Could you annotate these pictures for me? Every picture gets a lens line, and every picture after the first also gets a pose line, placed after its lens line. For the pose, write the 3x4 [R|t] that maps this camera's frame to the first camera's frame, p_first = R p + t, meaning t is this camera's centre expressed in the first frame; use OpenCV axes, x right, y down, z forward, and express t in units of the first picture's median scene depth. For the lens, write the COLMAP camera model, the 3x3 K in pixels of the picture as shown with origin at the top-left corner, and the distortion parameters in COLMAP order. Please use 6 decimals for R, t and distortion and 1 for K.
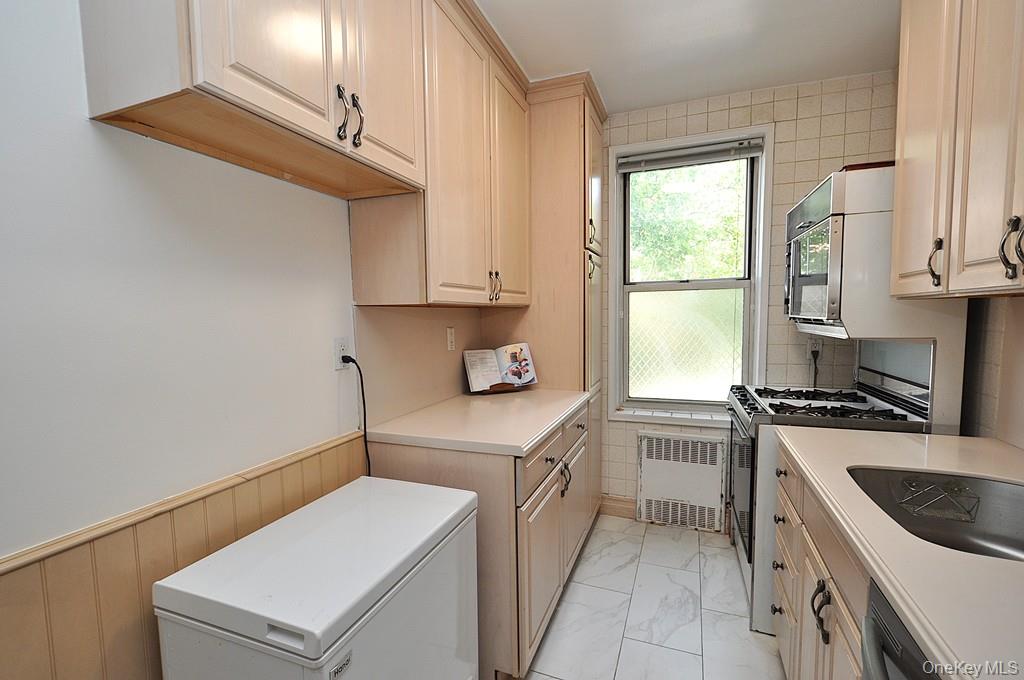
lens RADIAL K [[465.8, 0, 509.6], [0, 465.8, 354.1], [0, 0, 1]] dist [0.007798, -0.000673]
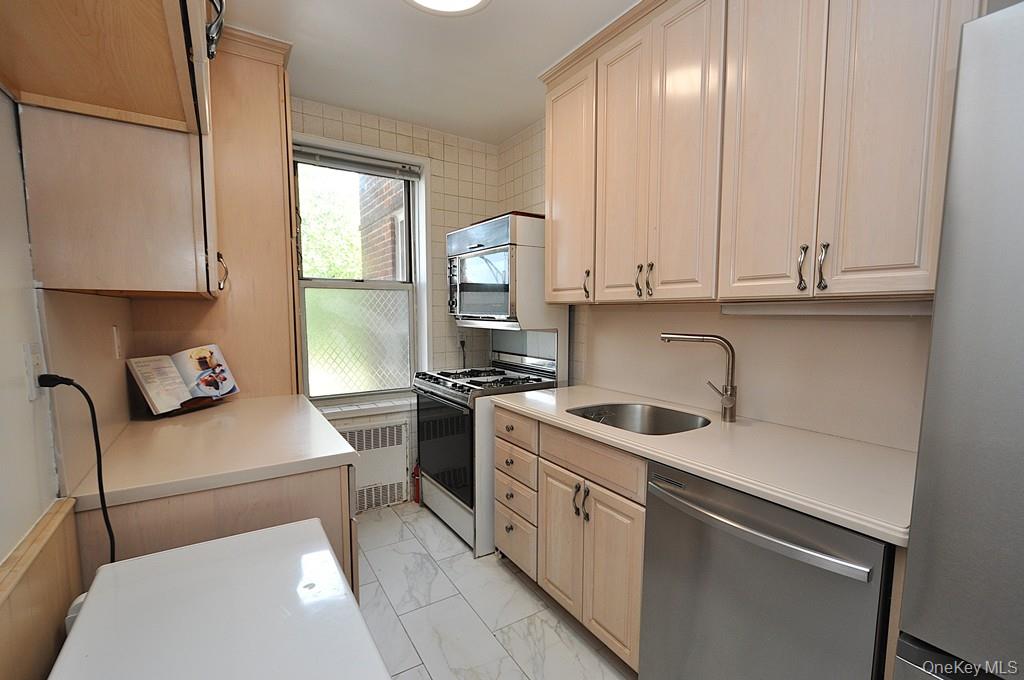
lens RADIAL K [[452.4, 0, 511.9], [0, 452.4, 353.7], [0, 0, 1]] dist [0.021425, -0.016555]
pose [[0.588723, -0.059643, 0.806132, -0.312305], [0.056203, 0.997881, 0.032784, -0.005413], [-0.806379, 0.026006, 0.590828, 0.131294]]
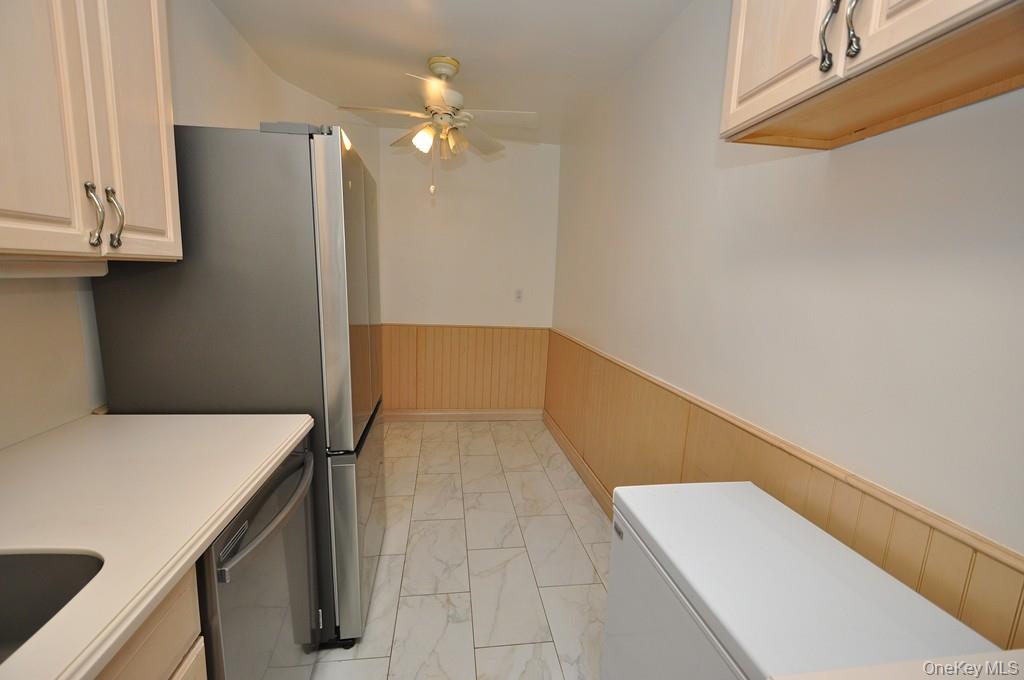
lens RADIAL K [[452.4, 0, 511.9], [0, 452.4, 353.7], [0, 0, 1]] dist [0.021425, -0.016555]
pose [[-0.868057, 0.066436, -0.492000, 0.227882], [-0.067651, 0.965933, 0.249793, -0.080533], [0.491834, 0.250119, -0.833990, 0.727448]]
